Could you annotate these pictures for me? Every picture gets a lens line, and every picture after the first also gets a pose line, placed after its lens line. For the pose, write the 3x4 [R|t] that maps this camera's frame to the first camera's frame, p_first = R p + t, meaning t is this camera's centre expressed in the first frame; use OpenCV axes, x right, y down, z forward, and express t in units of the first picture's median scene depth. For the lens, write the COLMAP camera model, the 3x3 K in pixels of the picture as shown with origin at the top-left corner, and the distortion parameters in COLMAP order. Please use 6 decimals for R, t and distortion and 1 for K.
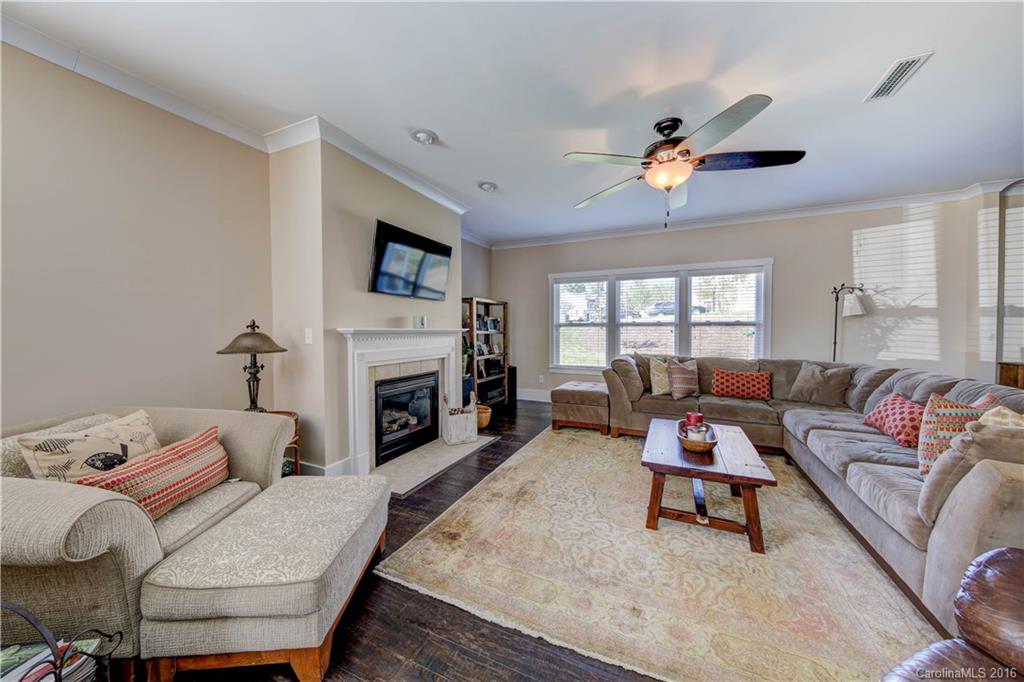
lens RADIAL K [[343.1, 0, 519.0], [0, 343.1, 335.0], [0, 0, 1]] dist [-0.000453, -0.000052]
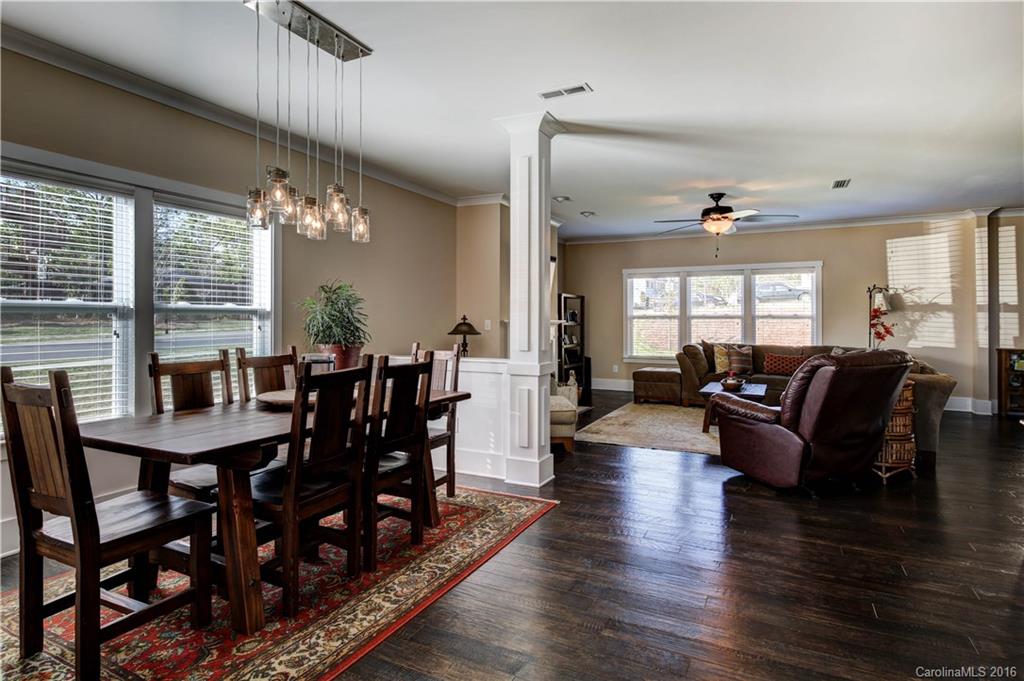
lens RADIAL K [[521.7, 0, 513.2], [0, 521.7, 318.8], [0, 0, 1]] dist [0.000147, 0.000242]
pose [[0.998415, 0.002098, -0.056233, -0.240556], [-0.003382, 0.999735, -0.022752, 0.019394], [0.056170, 0.022906, 0.998158, -0.931374]]
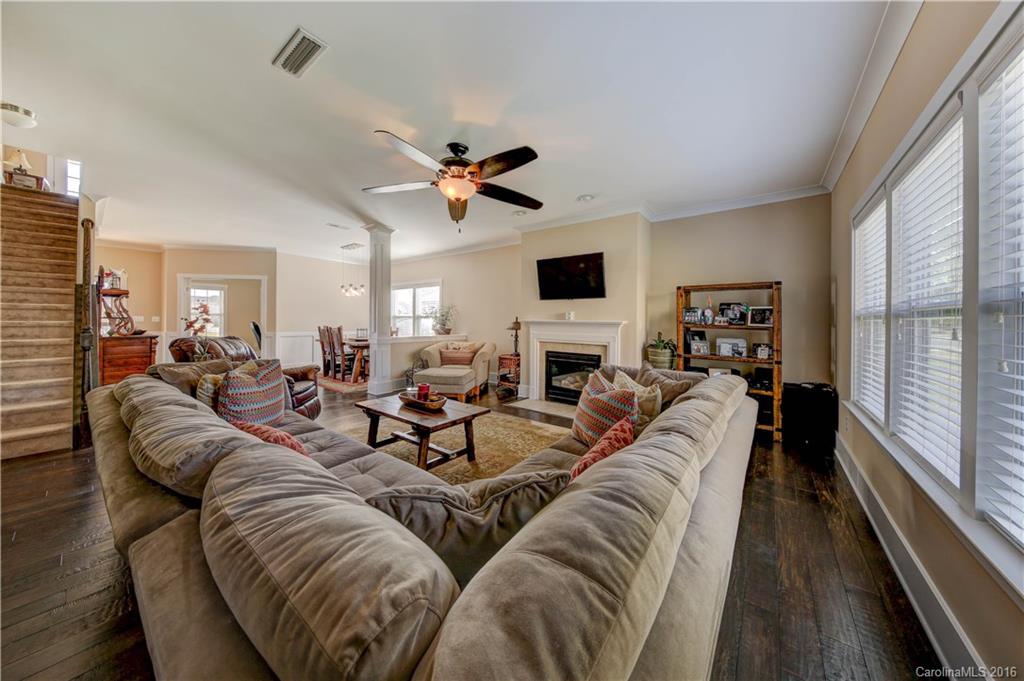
lens RADIAL K [[328.9, 0, 517.8], [0, 328.9, 321.5], [0, 0, 1]] dist [0.001534, -0.000016]
pose [[-0.217298, 0.003374, -0.976099, 0.964791], [-0.027691, 0.999570, 0.009620, -0.019147], [0.975712, 0.029119, -0.217111, 0.957983]]
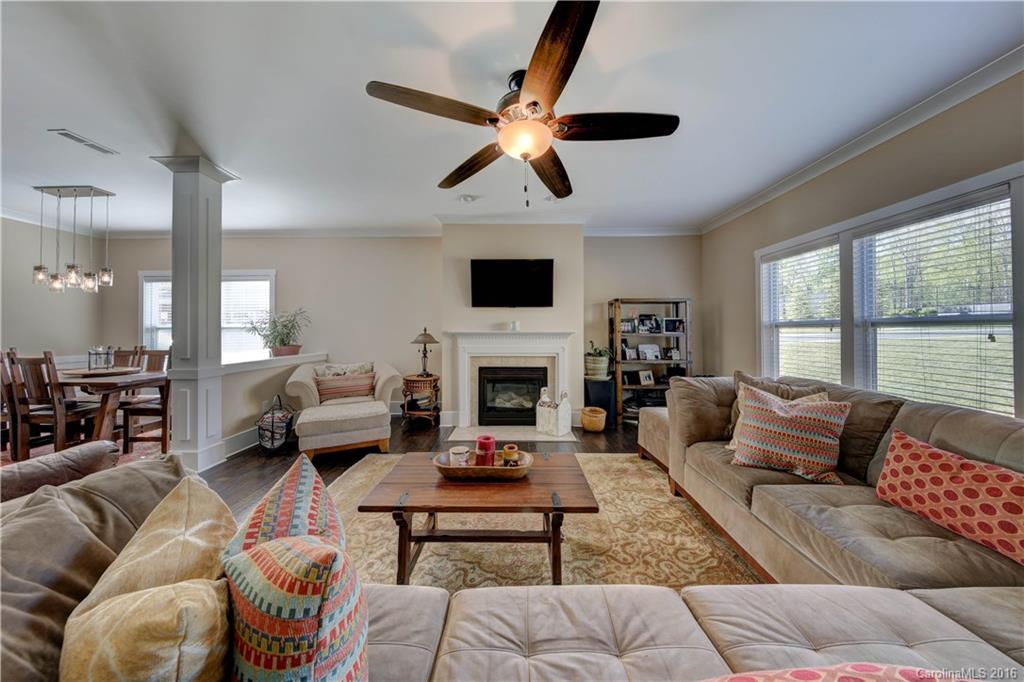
lens RADIAL K [[328.5, 0, 515.9], [0, 328.5, 330.6], [0, 0, 1]] dist [-0.002464, -0.000205]
pose [[0.407211, 0.000680, -0.913334, 0.733014], [-0.014401, 0.999880, -0.005677, -0.012021], [0.913221, 0.015464, 0.407172, 0.448371]]
